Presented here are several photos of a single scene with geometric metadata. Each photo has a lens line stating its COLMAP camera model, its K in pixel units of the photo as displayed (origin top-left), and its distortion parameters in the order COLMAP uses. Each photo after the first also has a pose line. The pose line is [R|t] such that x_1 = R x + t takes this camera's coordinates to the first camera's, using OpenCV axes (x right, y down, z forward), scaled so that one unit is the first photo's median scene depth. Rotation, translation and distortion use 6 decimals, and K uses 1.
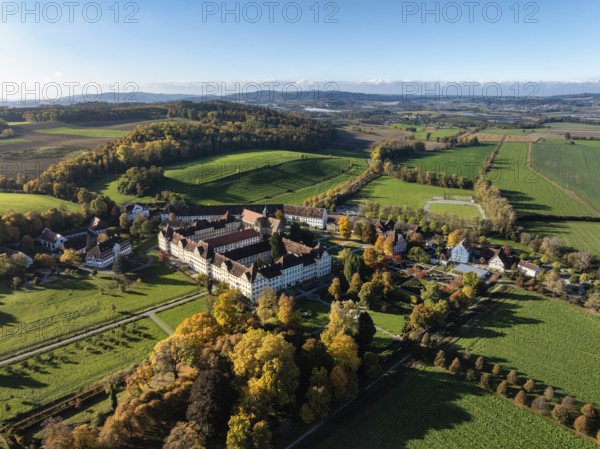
lens RADIAL K [[425.4, 0, 300.4], [0, 425.4, 220.9], [0, 0, 1]] dist [-0.040535, 0.011140]
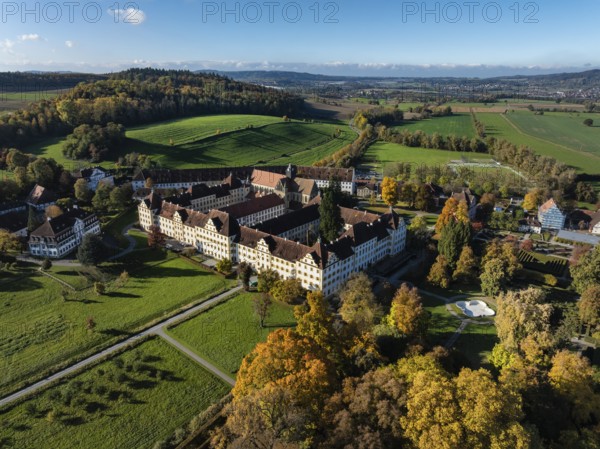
lens RADIAL K [[425.4, 0, 300.4], [0, 425.4, 220.9], [0, 0, 1]] dist [-0.040535, 0.011140]
pose [[0.990623, -0.035040, 0.132054, -0.173356], [0.030240, 0.998813, 0.038182, 0.039764], [-0.133235, -0.033830, 0.990507, 0.300703]]
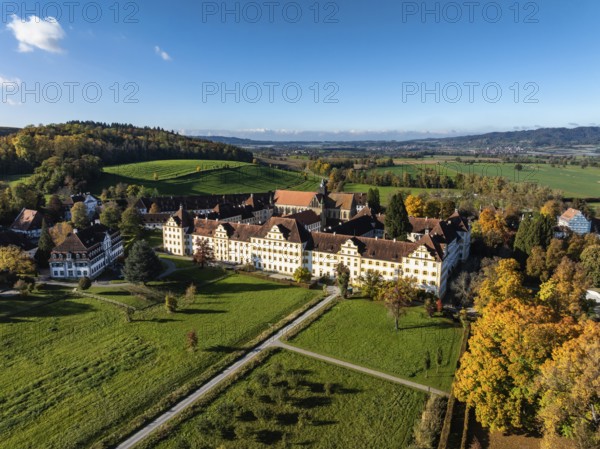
lens RADIAL K [[425.4, 0, 300.4], [0, 425.4, 220.9], [0, 0, 1]] dist [-0.040535, 0.011140]
pose [[0.951494, -0.050509, 0.303494, -0.342013], [0.084256, 0.991500, -0.099142, 0.102372], [-0.295907, 0.119904, 0.947661, 0.409265]]
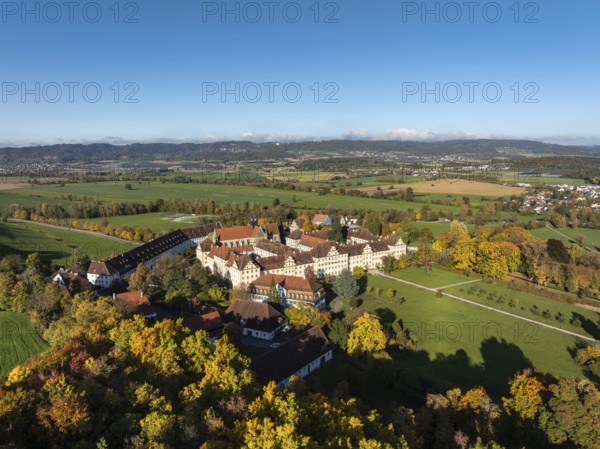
lens RADIAL K [[425.4, 0, 300.4], [0, 425.4, 220.9], [0, 0, 1]] dist [-0.040535, 0.011140]
pose [[0.176367, -0.144238, 0.973699, -0.991217], [0.284617, 0.954423, 0.089830, -0.078296], [-0.942278, 0.261288, 0.209382, 0.772199]]
